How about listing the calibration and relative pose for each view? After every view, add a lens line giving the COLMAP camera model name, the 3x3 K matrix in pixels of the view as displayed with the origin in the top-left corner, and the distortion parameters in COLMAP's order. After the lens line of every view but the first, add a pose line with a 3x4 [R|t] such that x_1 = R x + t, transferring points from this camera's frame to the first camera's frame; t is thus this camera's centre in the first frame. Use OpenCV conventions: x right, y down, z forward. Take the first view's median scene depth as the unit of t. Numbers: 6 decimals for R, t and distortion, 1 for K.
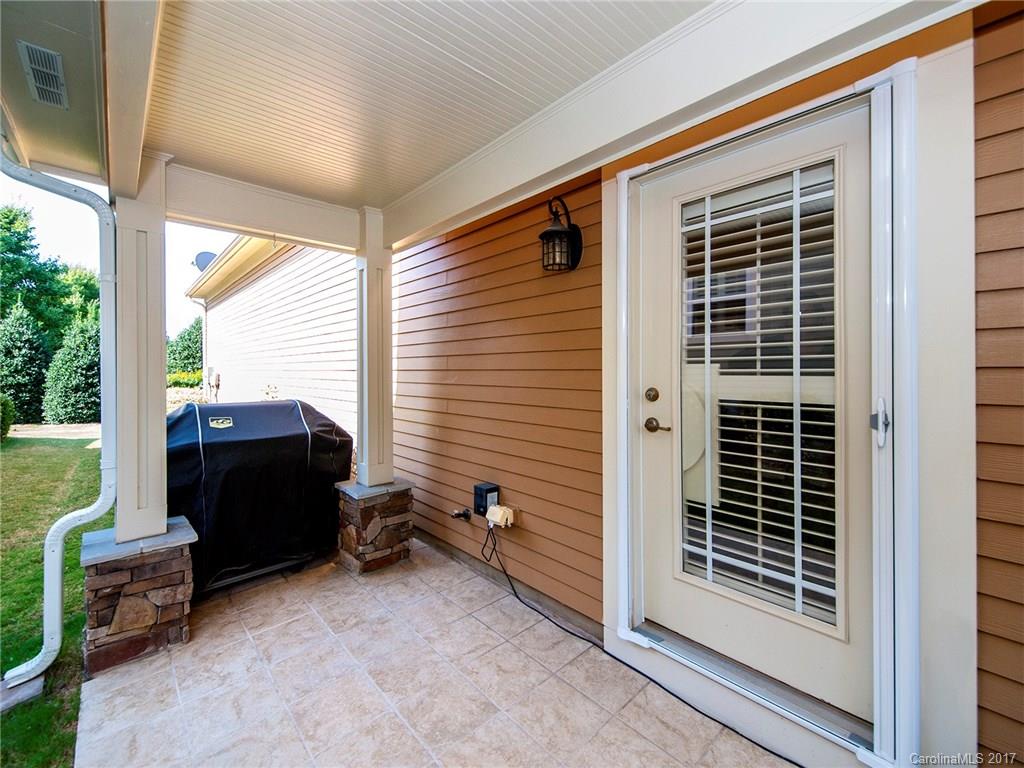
lens RADIAL K [[433.2, 0, 511.0], [0, 433.2, 368.5], [0, 0, 1]] dist [0.002740, 0.000194]
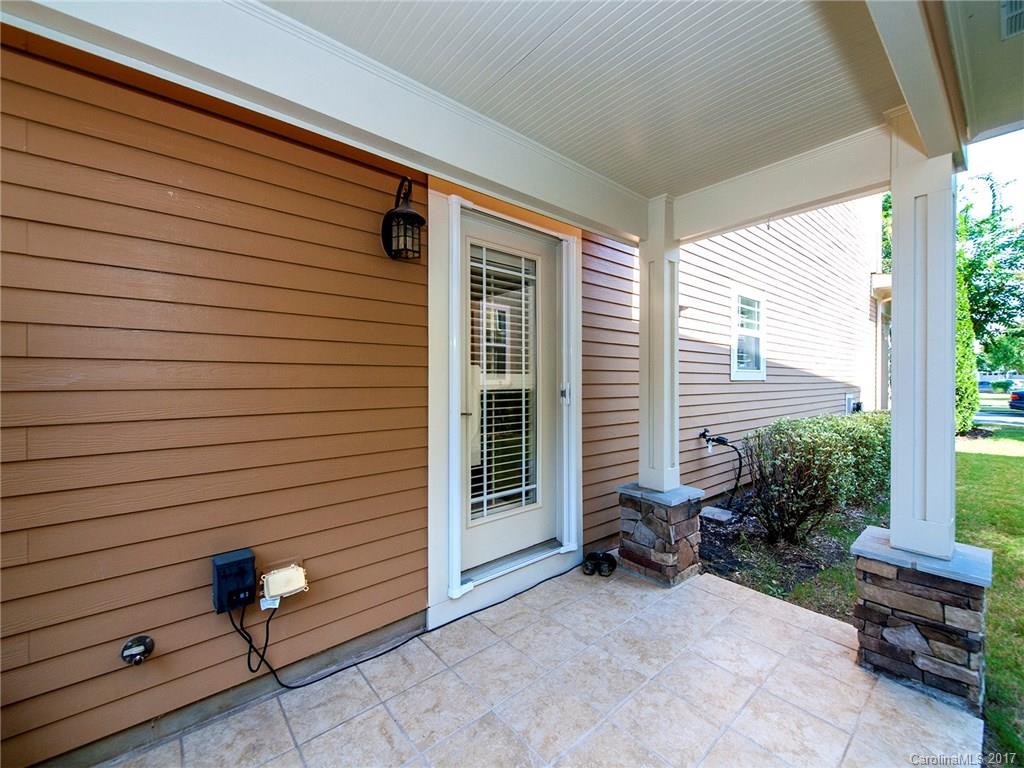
lens RADIAL K [[408.7, 0, 512.0], [0, 408.7, 384.0], [0, 0, 1]] dist [-0.001568, -0.000225]
pose [[0.023381, -0.002531, 0.999723, -0.855252], [0.001115, 0.999996, 0.002506, 0.046525], [-0.999726, 0.001056, 0.023384, 0.847887]]
